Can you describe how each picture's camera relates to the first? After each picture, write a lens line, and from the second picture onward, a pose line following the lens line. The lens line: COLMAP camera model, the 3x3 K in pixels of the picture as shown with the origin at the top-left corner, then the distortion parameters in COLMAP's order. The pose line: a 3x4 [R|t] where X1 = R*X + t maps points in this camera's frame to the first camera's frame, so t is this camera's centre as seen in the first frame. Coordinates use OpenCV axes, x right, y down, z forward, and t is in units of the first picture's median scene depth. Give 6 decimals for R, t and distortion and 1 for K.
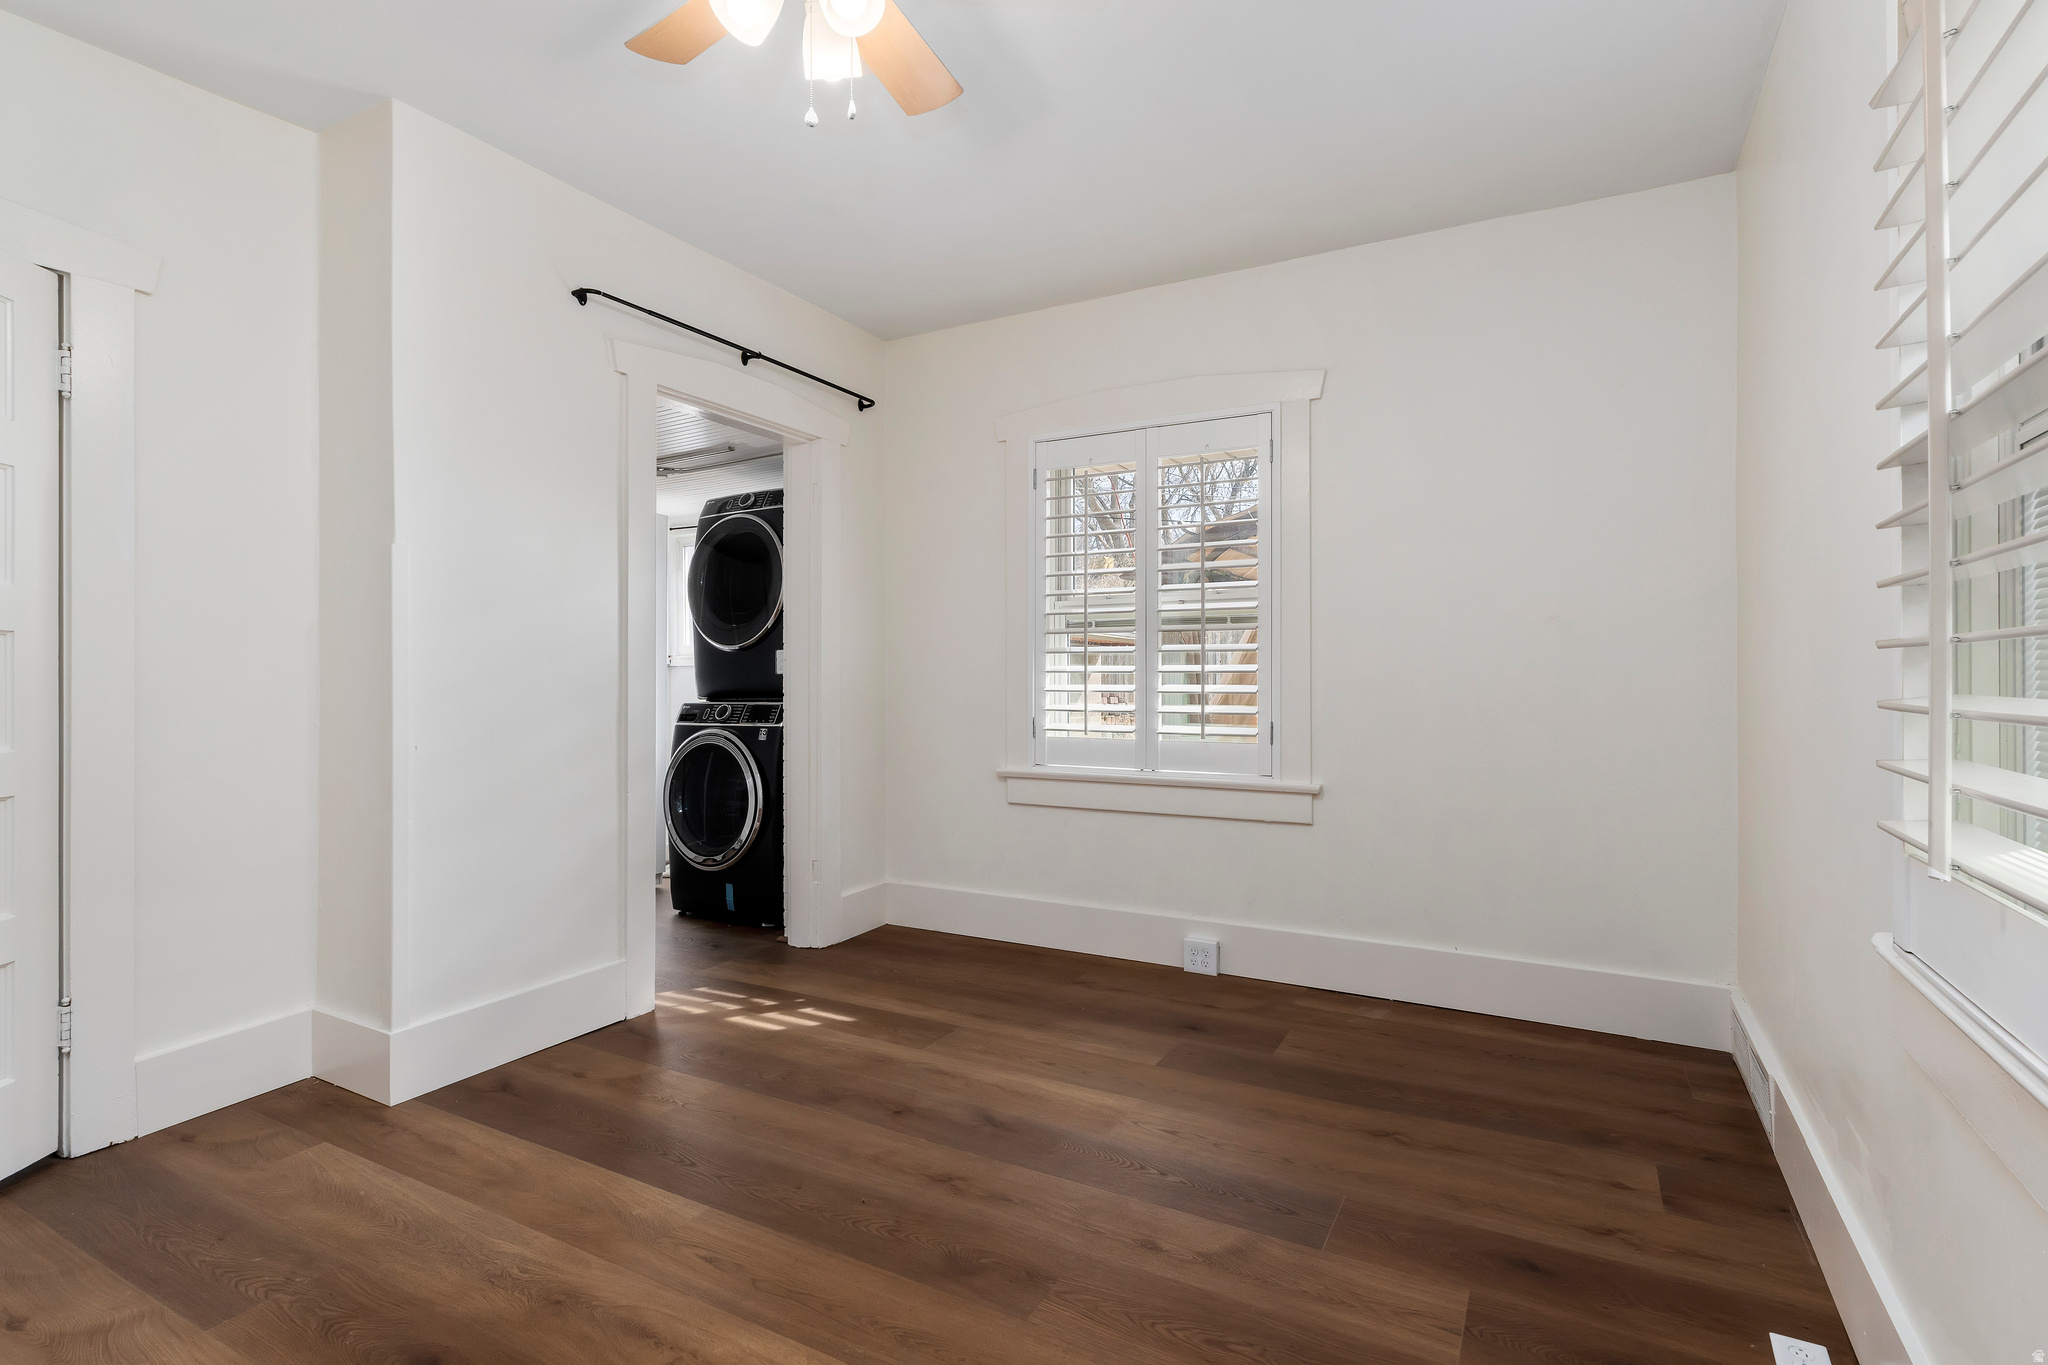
lens RADIAL K [[999.7, 0, 1028.6], [0, 999.7, 670.2], [0, 0, 1]] dist [-0.000317, 0.001020]
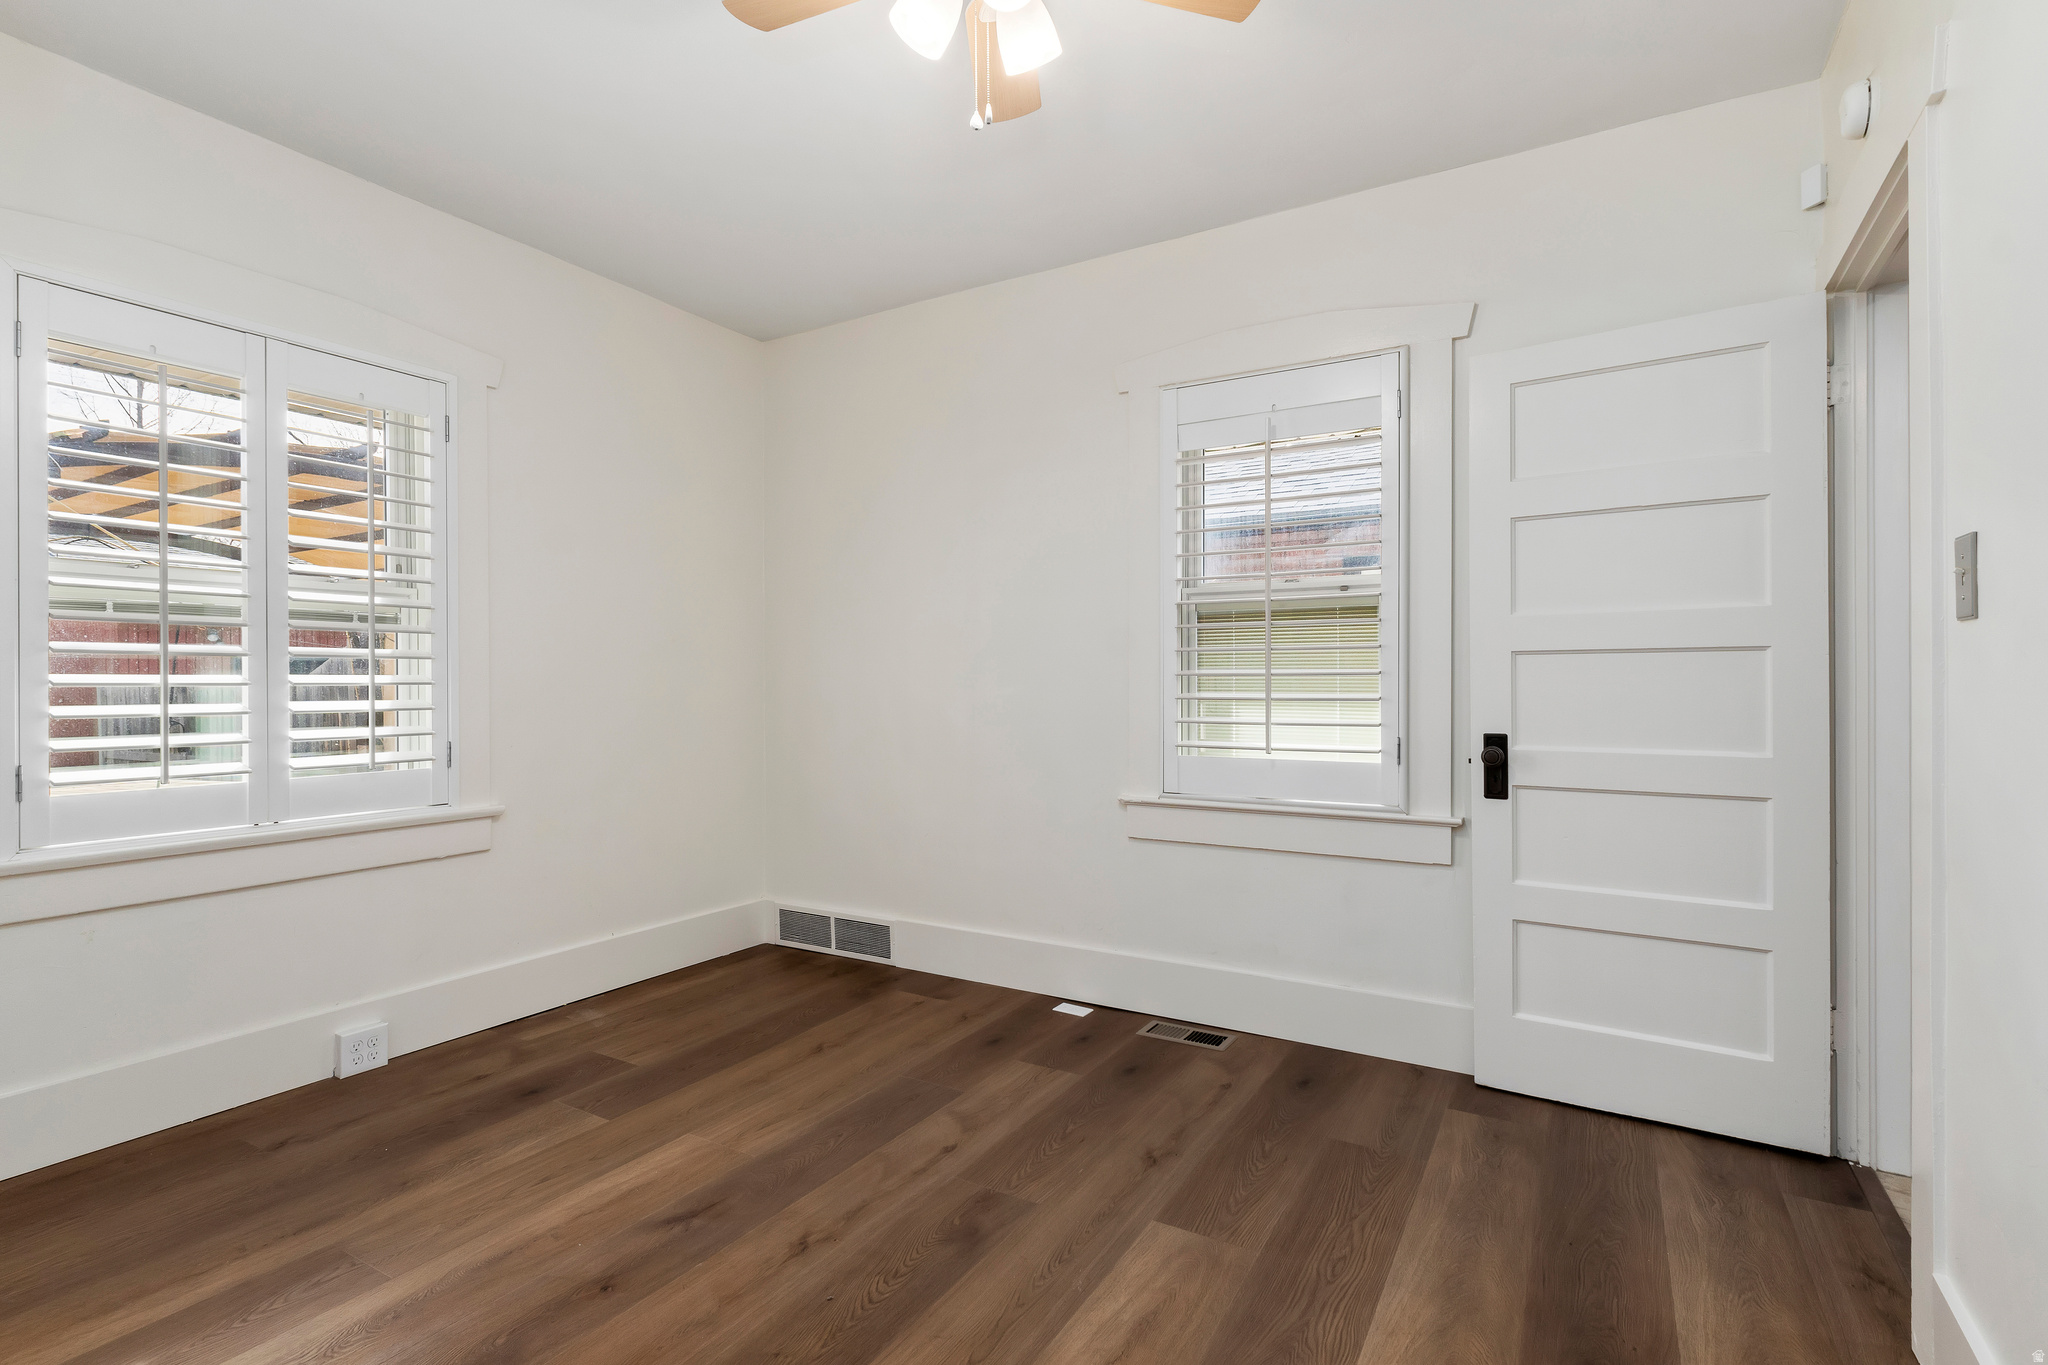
lens RADIAL K [[999.7, 0, 1013.0], [0, 999.7, 686.1], [0, 0, 1]] dist [-0.000317, 0.001020]
pose [[0.024713, -0.005484, 0.999680, -0.723408], [-0.000748, 0.999985, 0.005504, -0.001349], [-0.999694, -0.000884, 0.024709, 0.582525]]
